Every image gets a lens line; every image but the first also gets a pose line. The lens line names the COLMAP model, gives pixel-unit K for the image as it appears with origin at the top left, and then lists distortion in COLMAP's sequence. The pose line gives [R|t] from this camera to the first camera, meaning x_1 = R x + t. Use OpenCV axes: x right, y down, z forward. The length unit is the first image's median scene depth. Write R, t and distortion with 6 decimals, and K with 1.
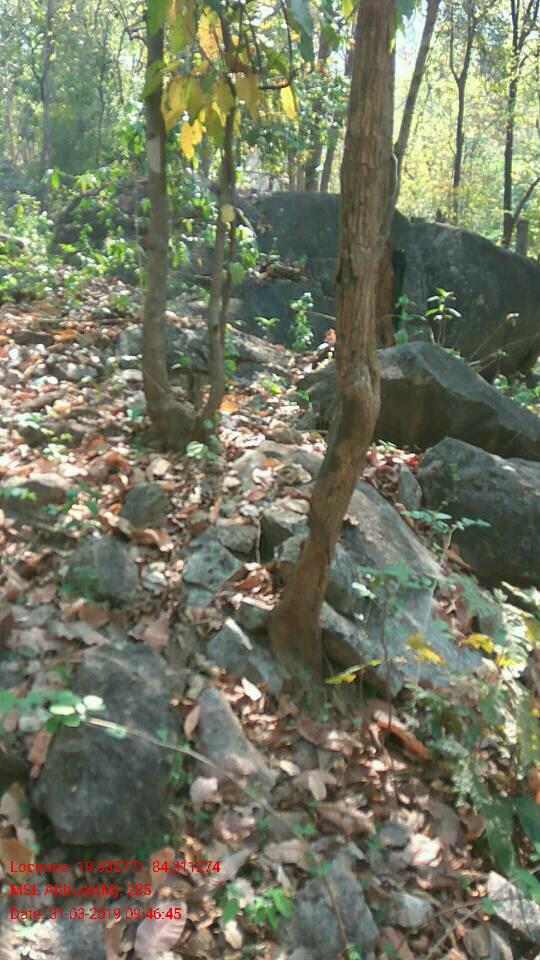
lens RADIAL K [[731.1, 0, 271.5], [0, 731.1, 483.9], [0, 0, 1]] dist [0.110080, -0.141778]
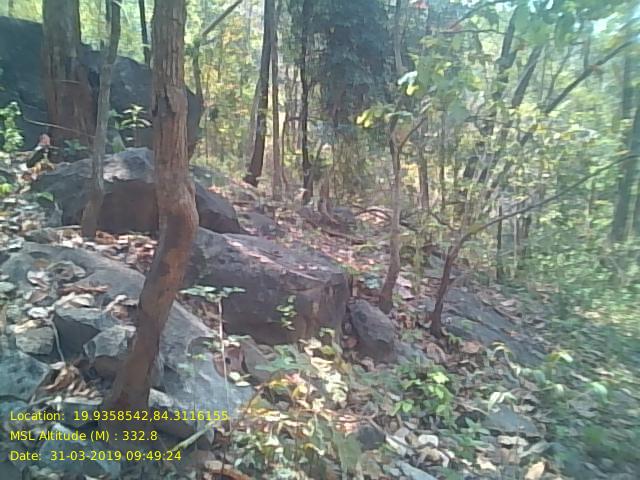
lens RADIAL K [[525.6, 0, 315.8], [0, 525.6, 238.5], [0, 0, 1]] dist [0.103311, -0.155694]
pose [[0.819894, -0.106799, 0.562465, -0.117010], [0.107045, 0.993718, 0.032646, -0.049911], [-0.562419, 0.033443, 0.826176, 0.106459]]
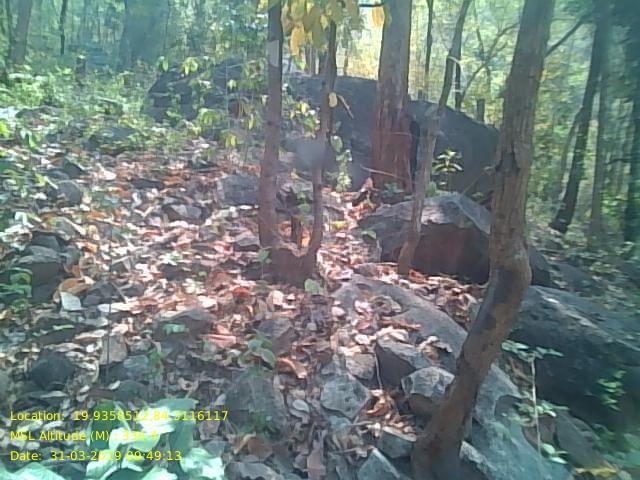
lens RADIAL K [[525.6, 0, 314.3], [0, 525.6, 239.3], [0, 0, 1]] dist [0.103311, -0.155694]
pose [[0.997580, 0.009231, 0.068914, -0.160040], [-0.004644, 0.997780, -0.066427, -0.066055], [-0.069374, 0.065946, 0.995409, 0.112797]]
